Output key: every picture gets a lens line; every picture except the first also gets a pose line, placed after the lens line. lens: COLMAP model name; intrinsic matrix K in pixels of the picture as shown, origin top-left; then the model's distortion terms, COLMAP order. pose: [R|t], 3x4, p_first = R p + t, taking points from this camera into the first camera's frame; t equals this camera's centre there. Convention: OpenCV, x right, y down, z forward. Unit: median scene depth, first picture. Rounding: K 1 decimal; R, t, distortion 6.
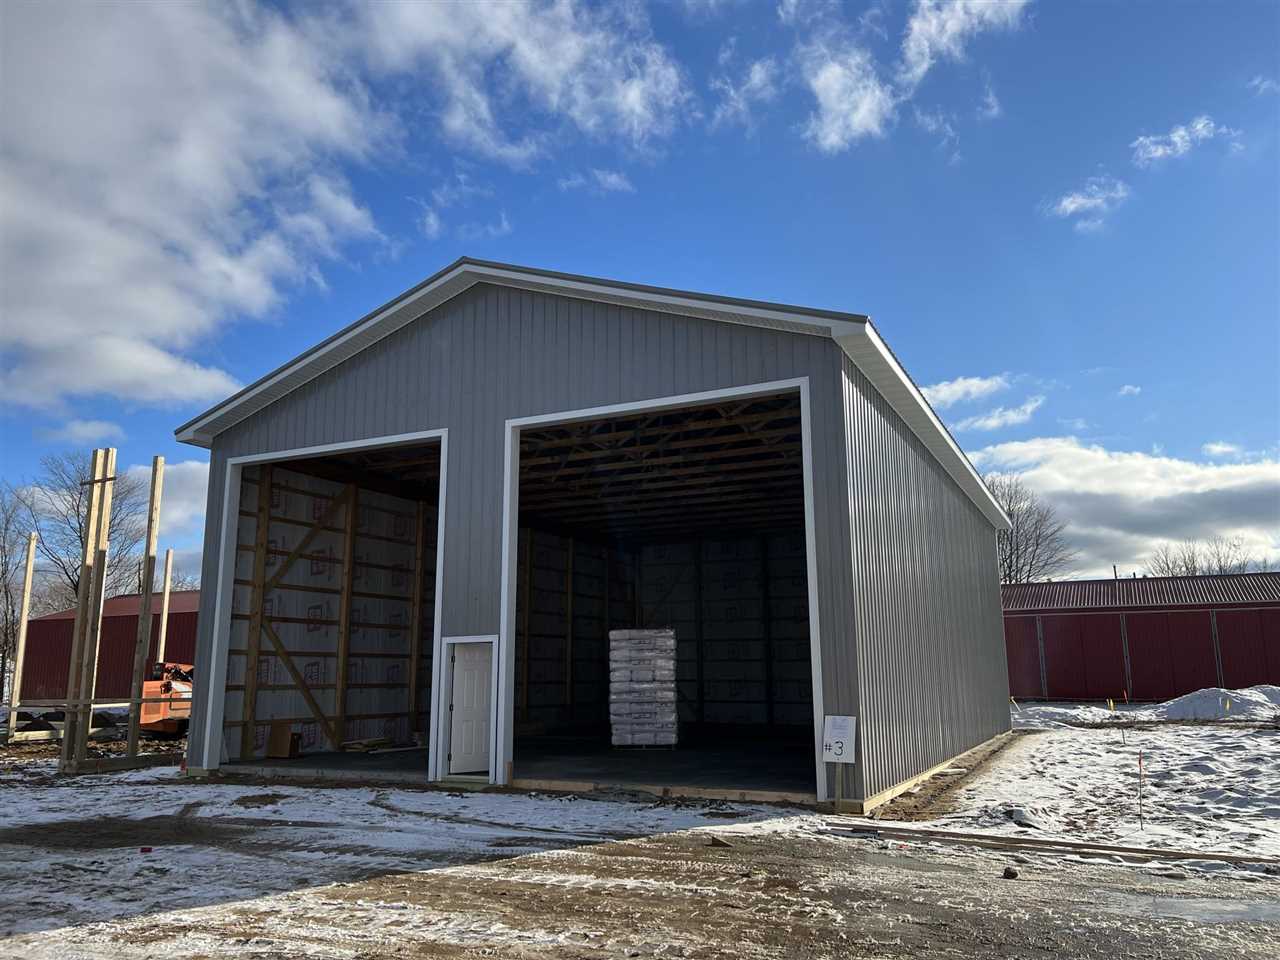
lens RADIAL K [[966.9, 0, 643.3], [0, 966.9, 492.3], [0, 0, 1]] dist [0.025461, -0.004645]
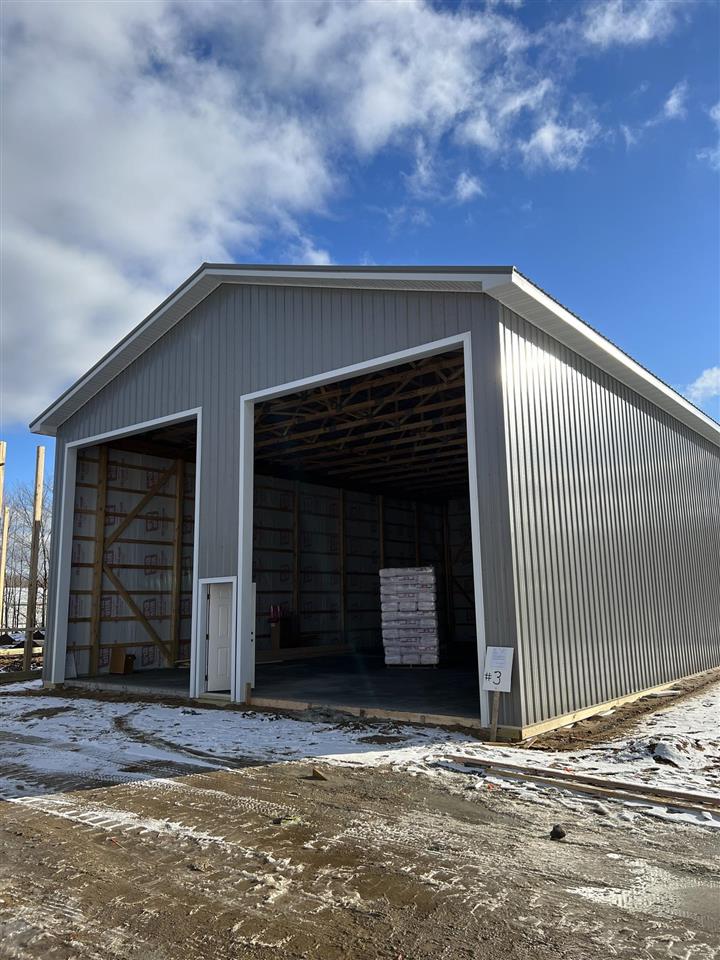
lens RADIAL K [[725.2, 0, 360.0], [0, 725.2, 480.0], [0, 0, 1]] dist [0.025461, -0.004645]
pose [[0.976593, -0.047513, -0.209781, 0.151939], [0.051989, 0.998521, 0.015872, 0.018349], [0.208717, -0.026407, 0.977619, 0.130108]]
